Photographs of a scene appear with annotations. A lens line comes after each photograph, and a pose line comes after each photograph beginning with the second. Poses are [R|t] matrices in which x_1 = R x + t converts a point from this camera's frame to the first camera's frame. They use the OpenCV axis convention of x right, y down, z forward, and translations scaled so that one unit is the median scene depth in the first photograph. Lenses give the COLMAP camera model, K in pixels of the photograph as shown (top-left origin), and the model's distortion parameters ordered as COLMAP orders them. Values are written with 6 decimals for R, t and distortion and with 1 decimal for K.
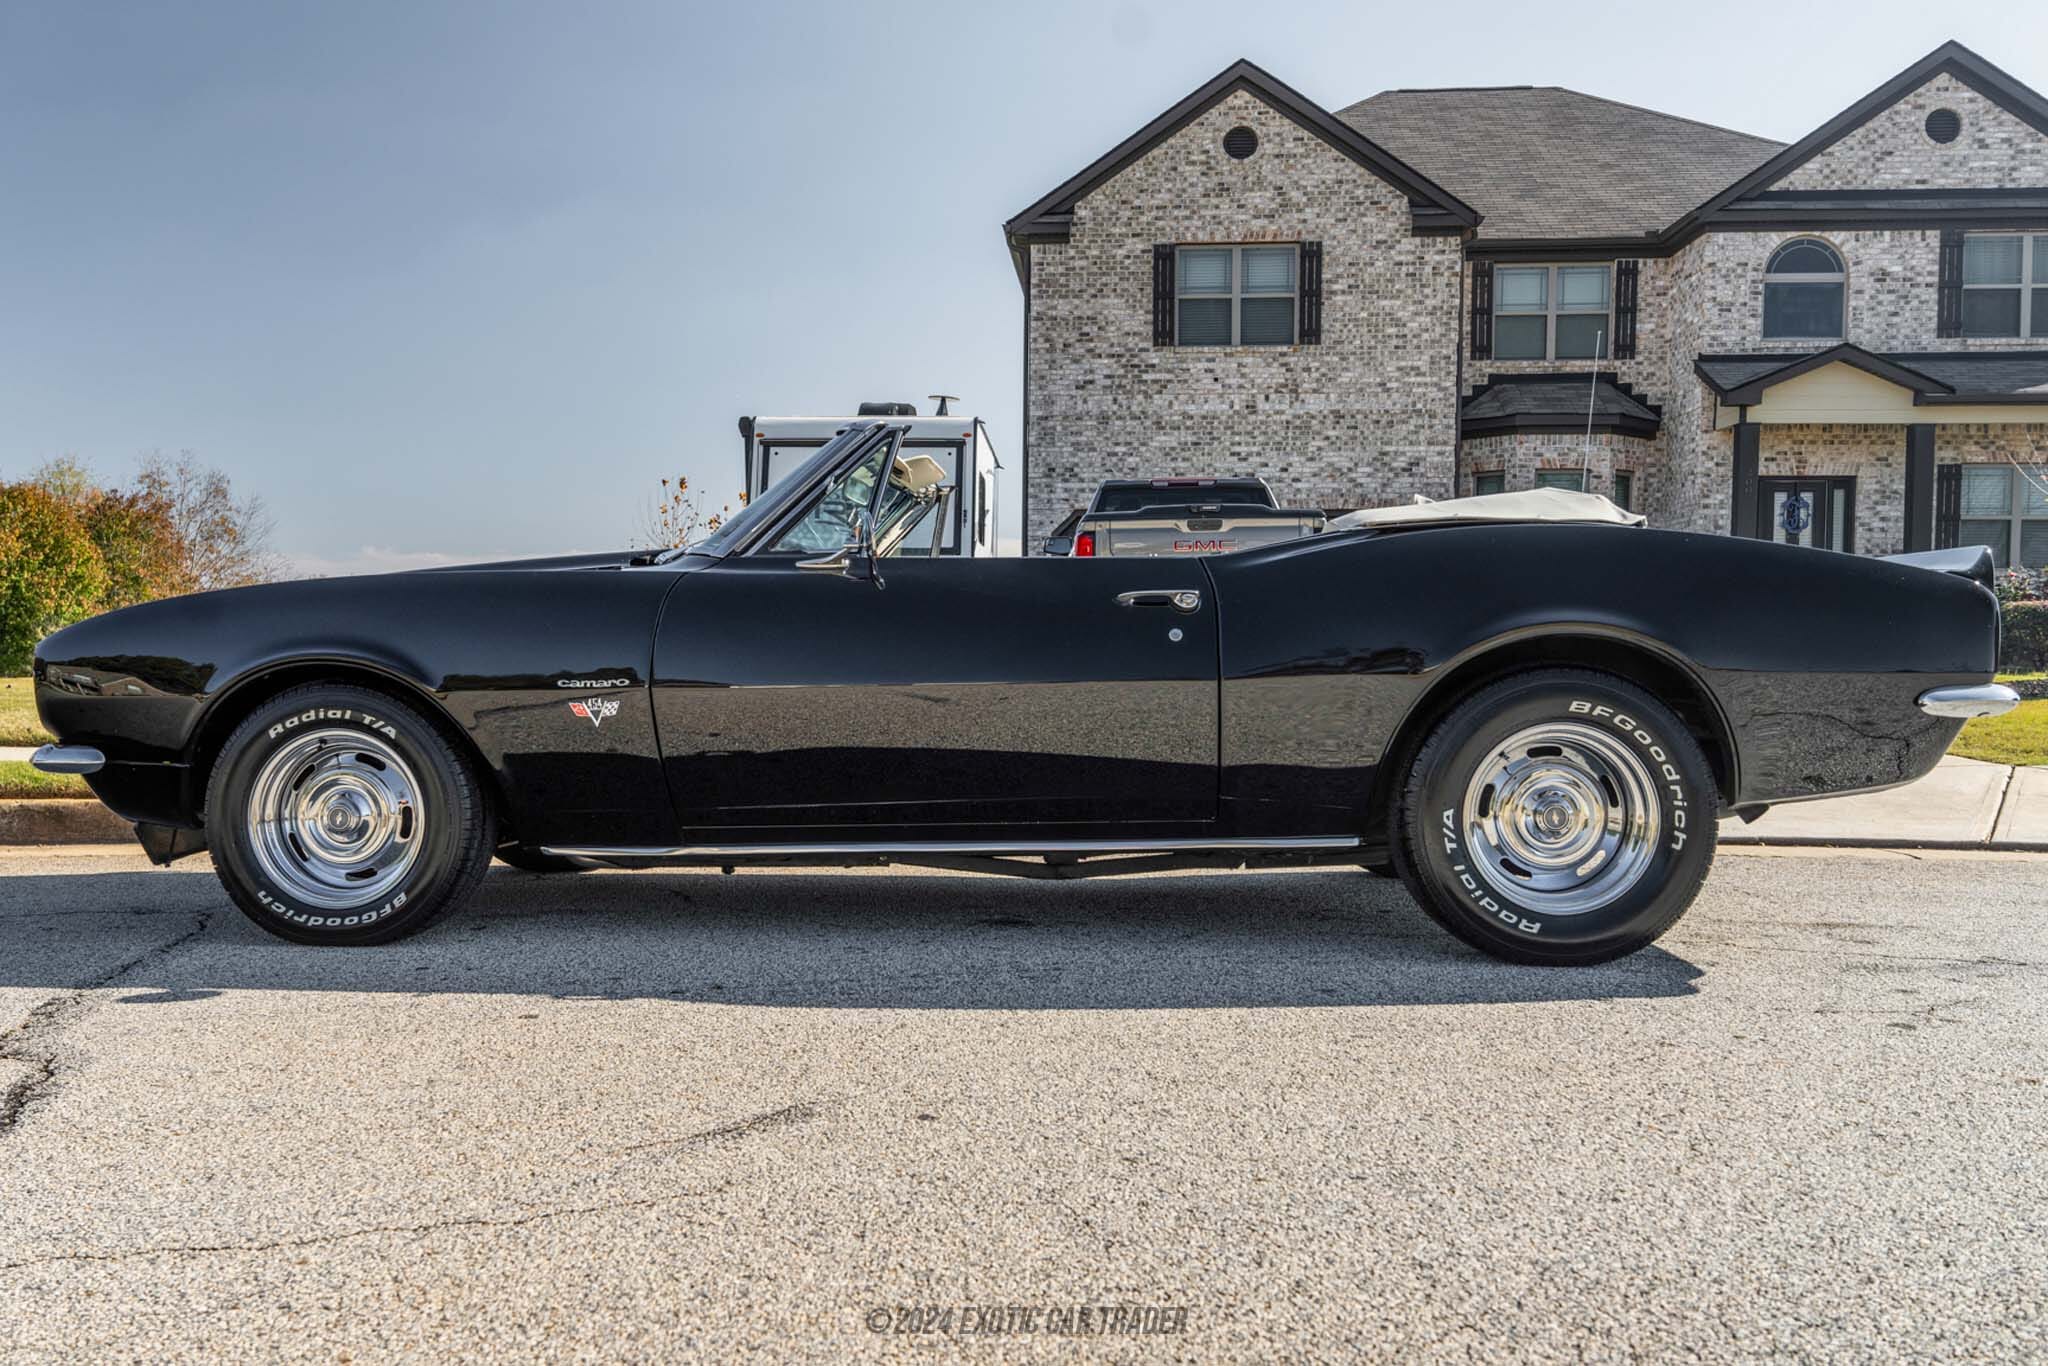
lens RADIAL K [[1337.5, 0, 1025.8], [0, 1337.5, 679.0], [0, 0, 1]] dist [-0.002461, -0.010770]
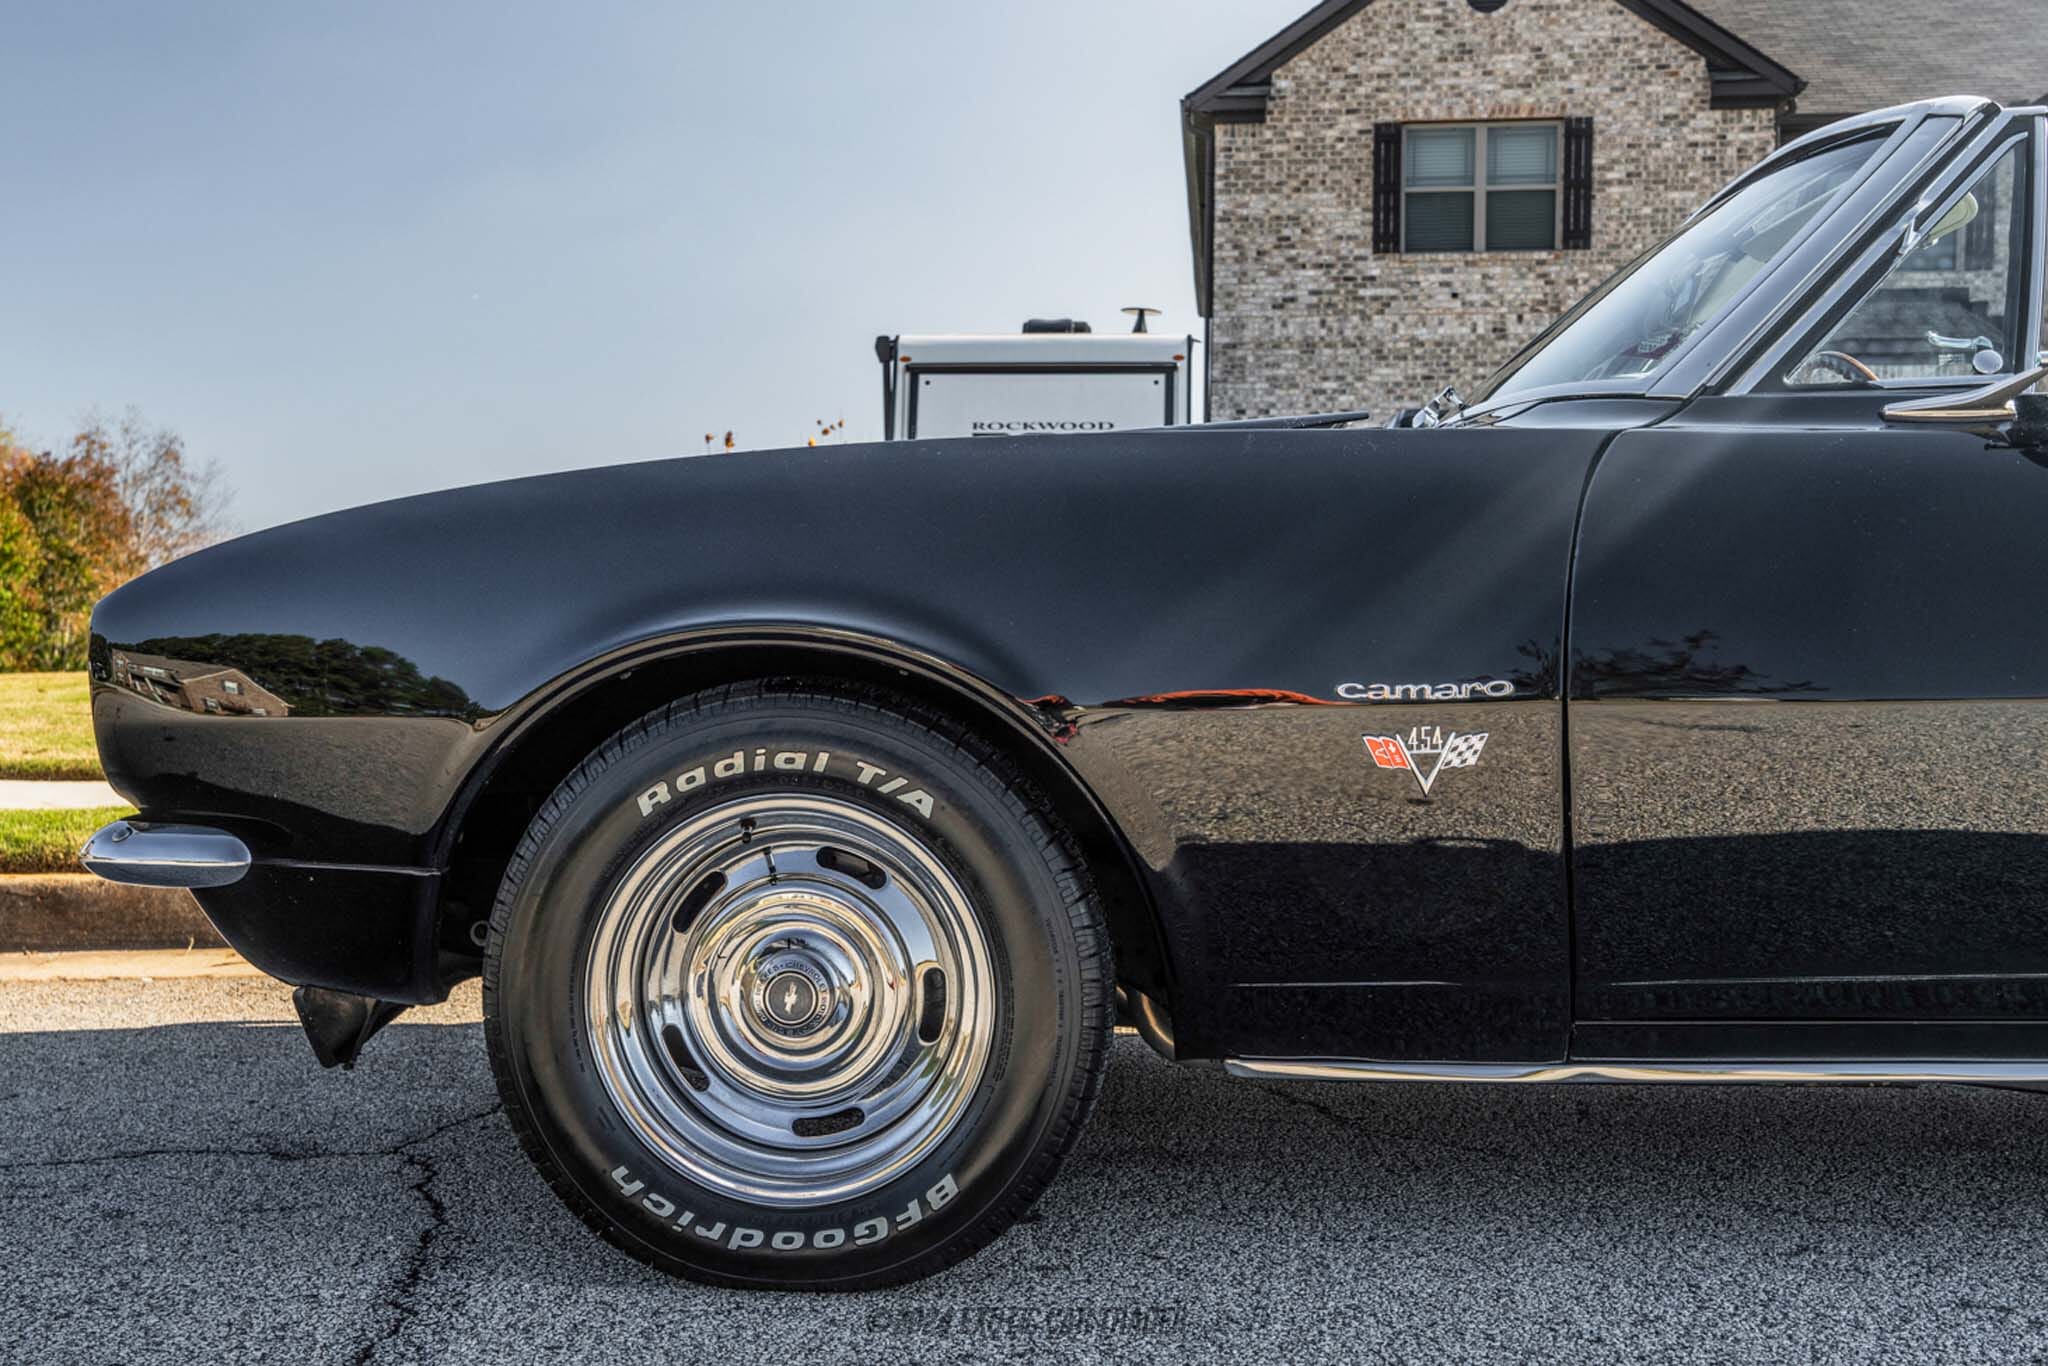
lens RADIAL K [[1514.0, 0, 1025.6], [0, 1514.0, 688.4], [0, 0, 1]] dist [-0.001141, -0.000431]
pose [[0.999775, 0.001862, -0.021153, -0.089788], [-0.001697, 0.999968, 0.007785, -0.000189], [0.021167, -0.007747, 0.999746, 0.106698]]
